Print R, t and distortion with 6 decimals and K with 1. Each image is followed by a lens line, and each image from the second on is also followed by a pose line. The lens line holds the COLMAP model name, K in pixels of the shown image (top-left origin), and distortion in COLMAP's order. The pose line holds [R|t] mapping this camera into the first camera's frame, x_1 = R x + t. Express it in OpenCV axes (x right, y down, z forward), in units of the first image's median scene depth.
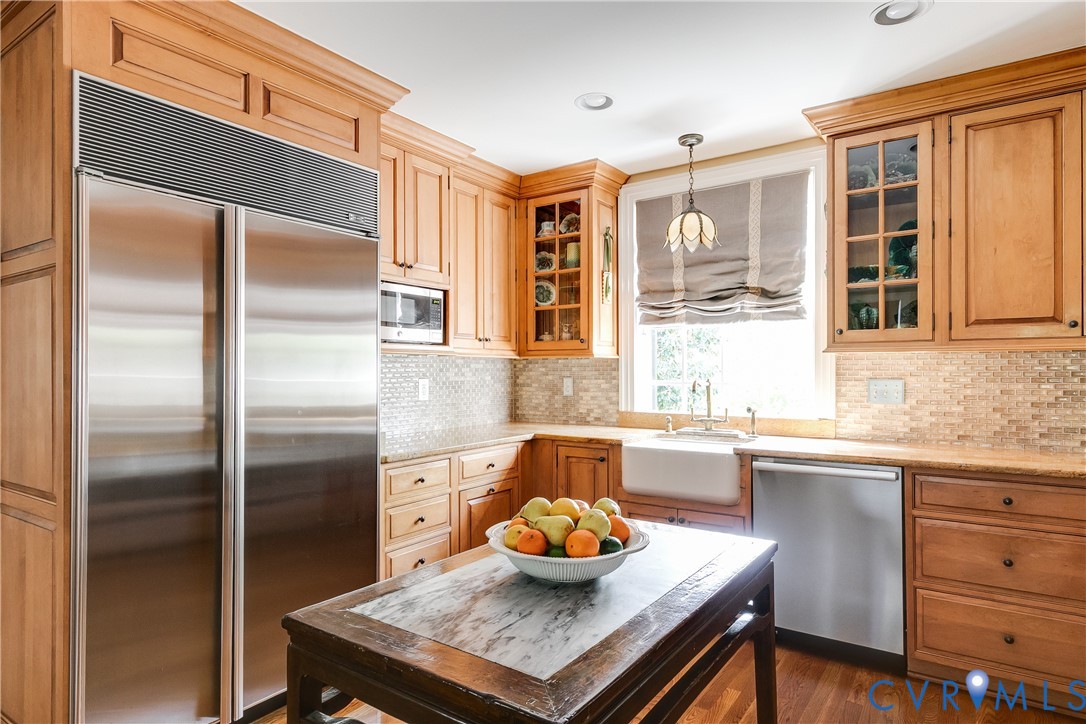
lens RADIAL K [[623.1, 0, 543.0], [0, 623.1, 362.0], [0, 0, 1]] dist [0.001248, 0.000069]
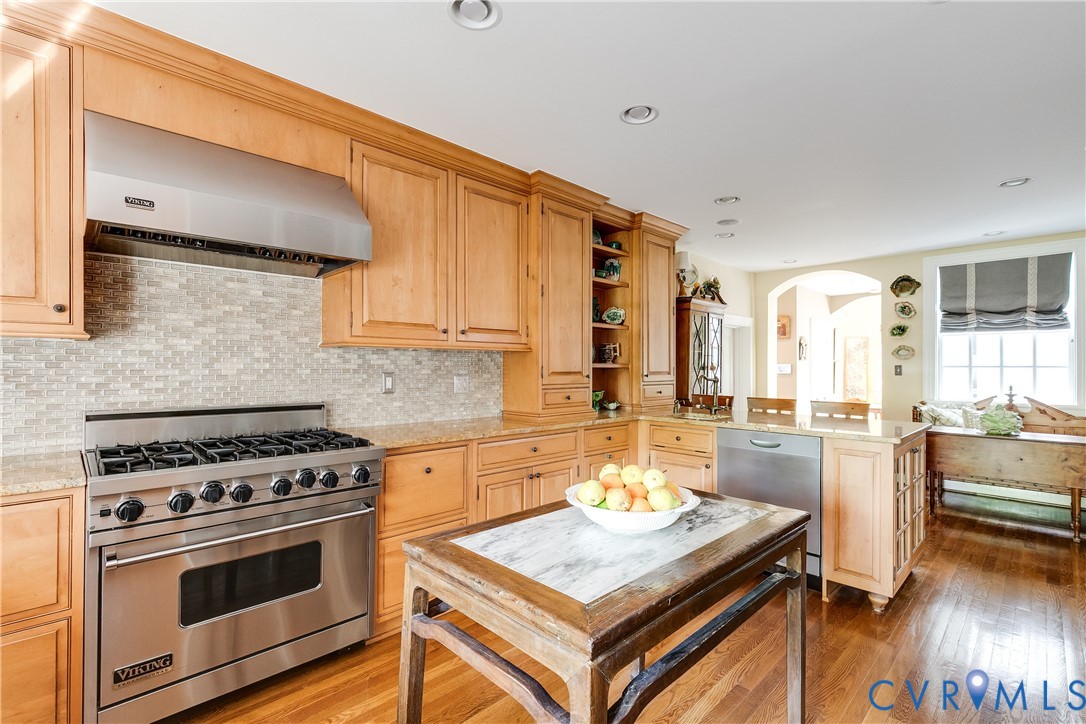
lens RADIAL K [[492.9, 0, 543.0], [0, 492.9, 362.0], [0, 0, 1]] dist [0.008501, 0.000001]
pose [[-0.982447, -0.005756, 0.186454, 0.030367], [-0.009458, 0.999775, -0.018971, 0.035681], [-0.186303, -0.020401, -0.982280, 2.171207]]
